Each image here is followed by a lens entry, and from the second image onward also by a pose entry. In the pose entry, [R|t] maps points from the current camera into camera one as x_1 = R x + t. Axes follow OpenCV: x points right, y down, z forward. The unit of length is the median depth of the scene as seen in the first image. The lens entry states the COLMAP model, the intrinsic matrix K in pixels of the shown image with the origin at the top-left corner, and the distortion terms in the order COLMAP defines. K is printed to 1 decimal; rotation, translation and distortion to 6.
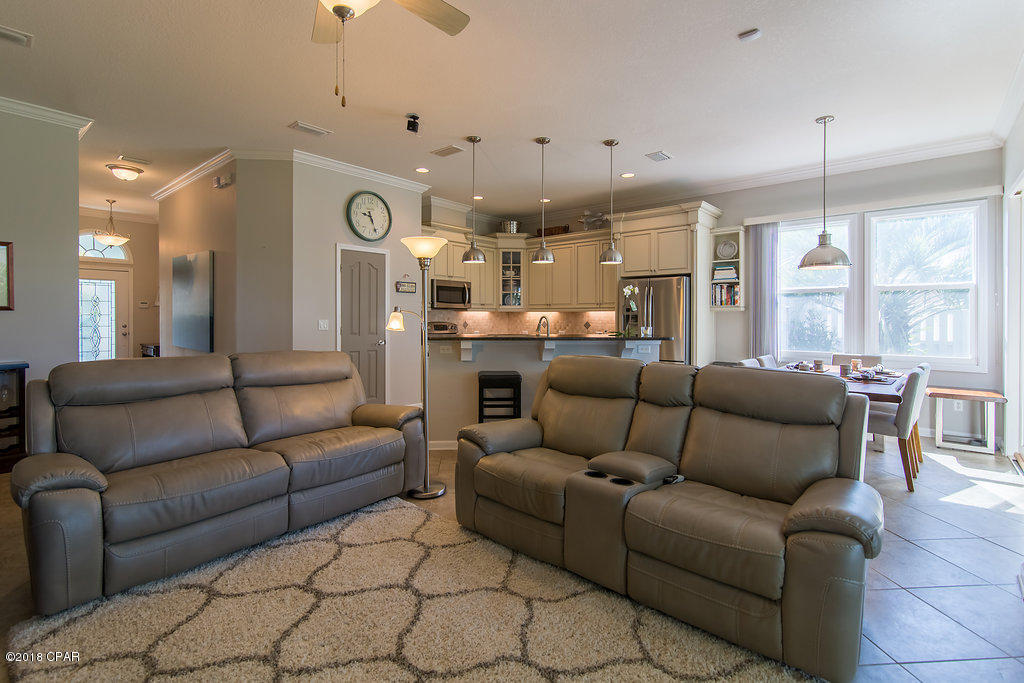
lens RADIAL K [[481.5, 0, 492.6], [0, 481.5, 310.4], [0, 0, 1]] dist [0.001424, -0.001280]
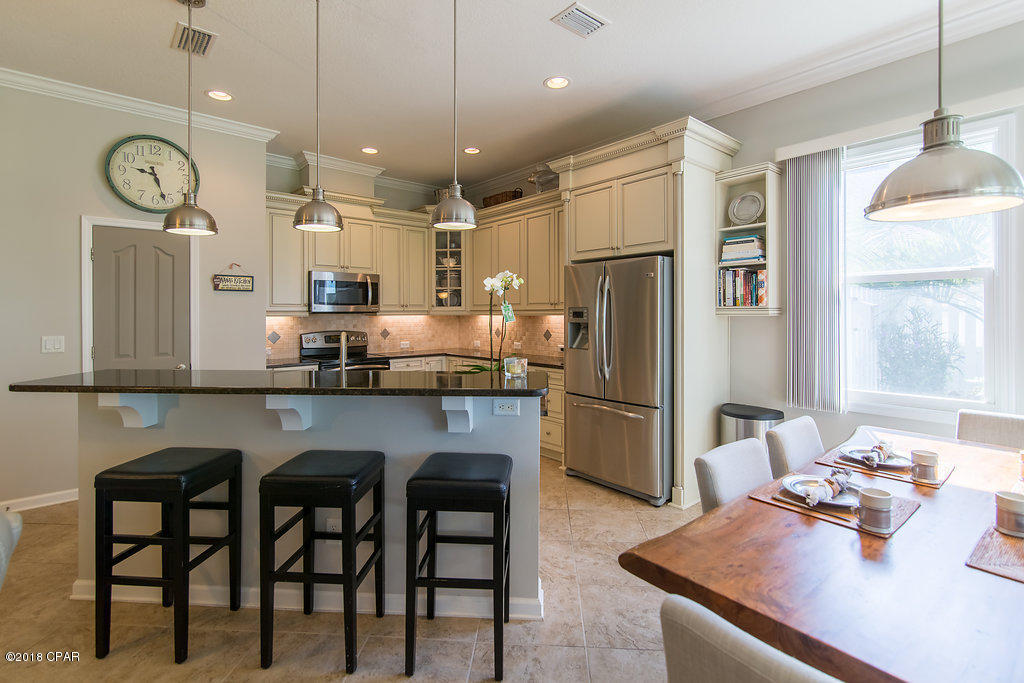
lens RADIAL K [[481.5, 0, 498.5], [0, 481.5, 305.6], [0, 0, 1]] dist [0.001424, -0.001280]
pose [[0.990909, -0.010130, -0.134150, 0.273640], [0.010069, 0.999949, -0.001136, -0.012875], [0.134154, -0.000225, 0.990960, 0.400520]]
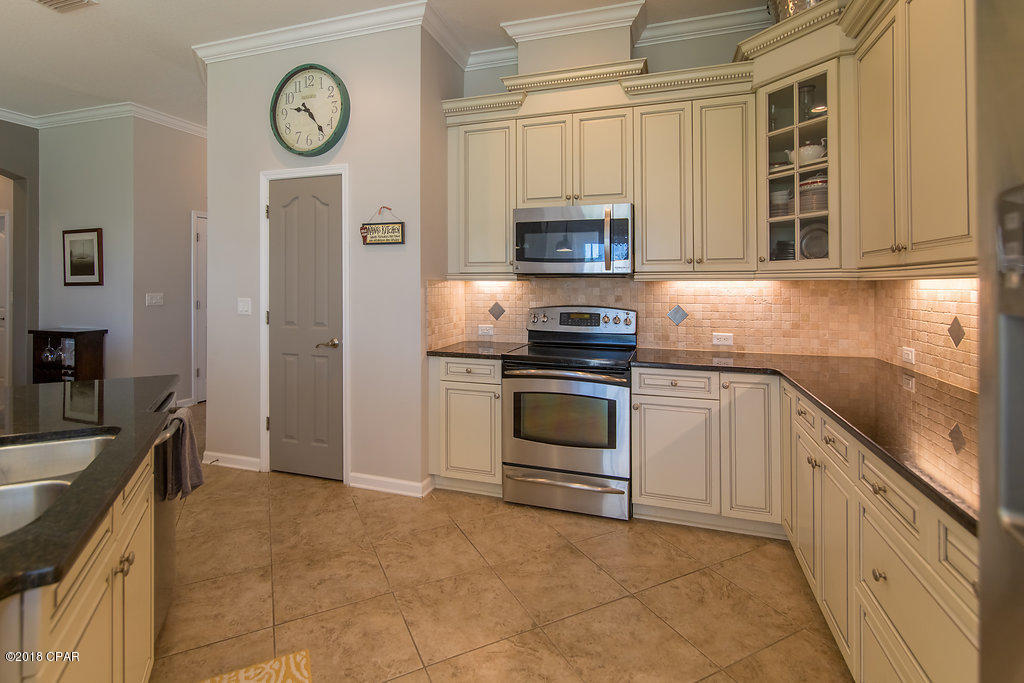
lens RADIAL K [[481.5, 0, 506.7], [0, 481.5, 274.7], [0, 0, 1]] dist [0.001424, -0.001280]
pose [[0.410922, -0.023377, -0.911371, 0.315534], [0.011059, 0.999725, -0.020657, 0.004920], [0.911603, -0.001590, 0.411068, 0.931407]]
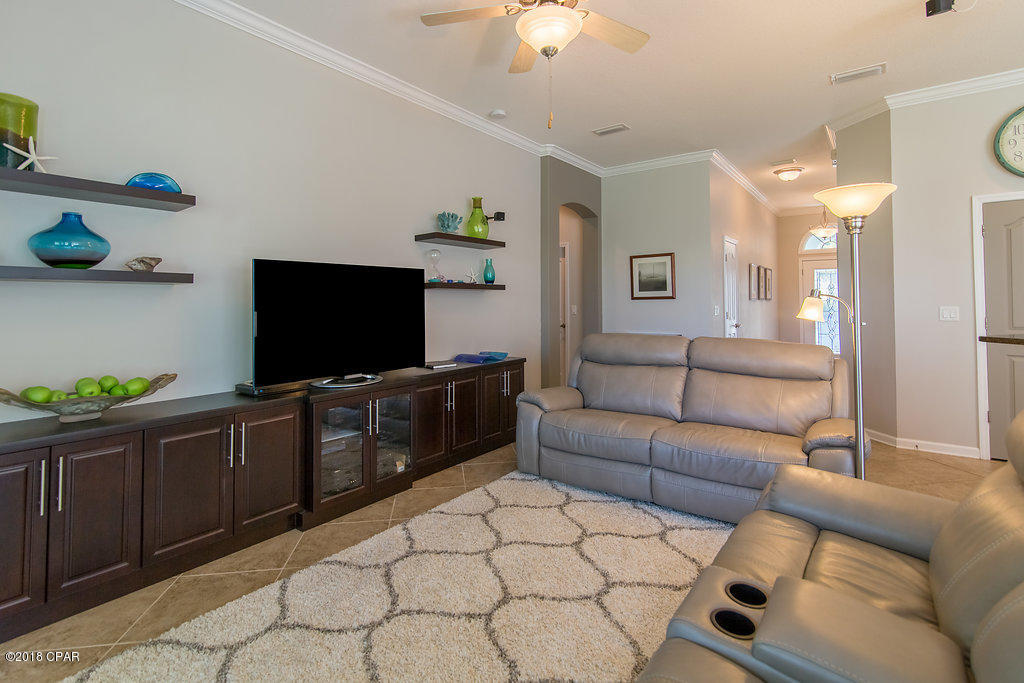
lens RADIAL K [[481.5, 0, 518.6], [0, 481.5, 287.8], [0, 0, 1]] dist [0.001424, -0.001280]
pose [[0.098144, -0.036310, -0.994510, 0.266844], [0.015319, 0.999271, -0.034972, 0.005424], [0.995054, -0.011802, 0.098629, 0.252460]]
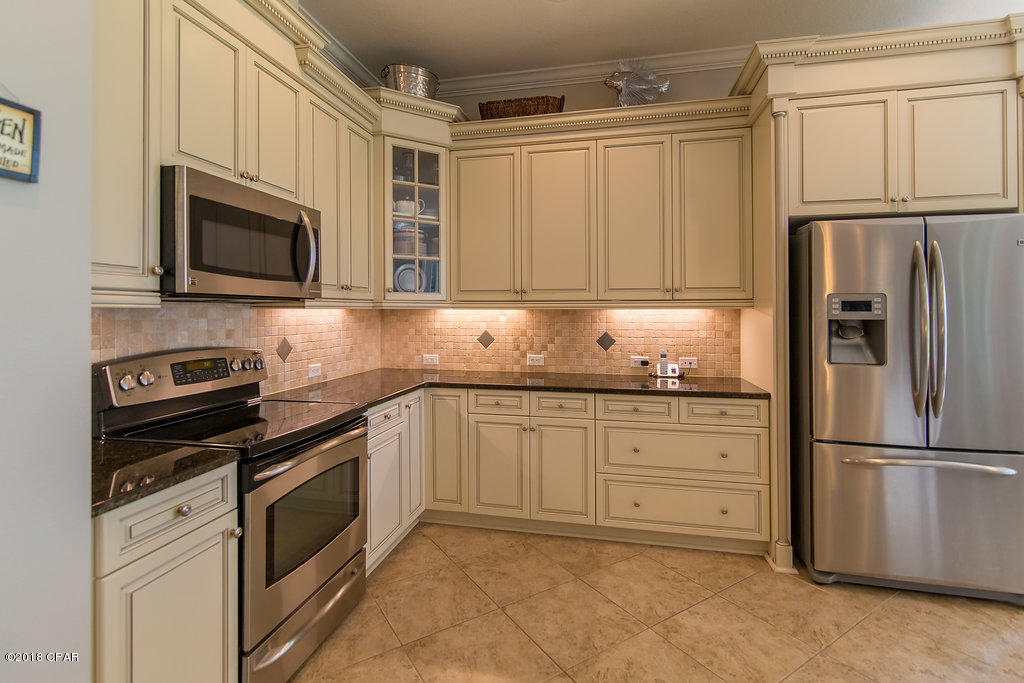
lens RADIAL K [[481.5, 0, 502.5], [0, 481.5, 298.9], [0, 0, 1]] dist [0.001424, -0.001280]
pose [[0.870530, 0.008503, 0.492042, -0.114711], [-0.003364, 0.999930, -0.011329, -0.001309], [-0.492104, 0.008207, 0.870497, 0.841558]]
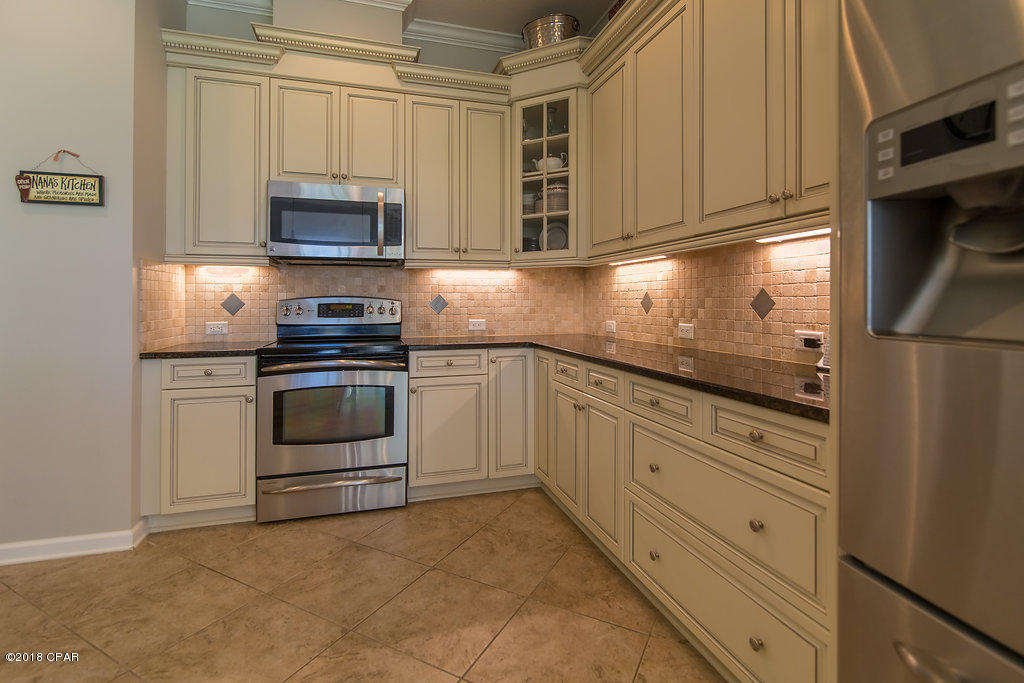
lens RADIAL K [[481.5, 0, 506.7], [0, 481.5, 289.9], [0, 0, 1]] dist [0.001424, -0.001280]
pose [[0.857823, -0.018216, -0.513623, 0.263529], [0.011882, 0.999807, -0.015615, 0.032600], [0.513808, 0.007292, 0.857874, 0.887176]]
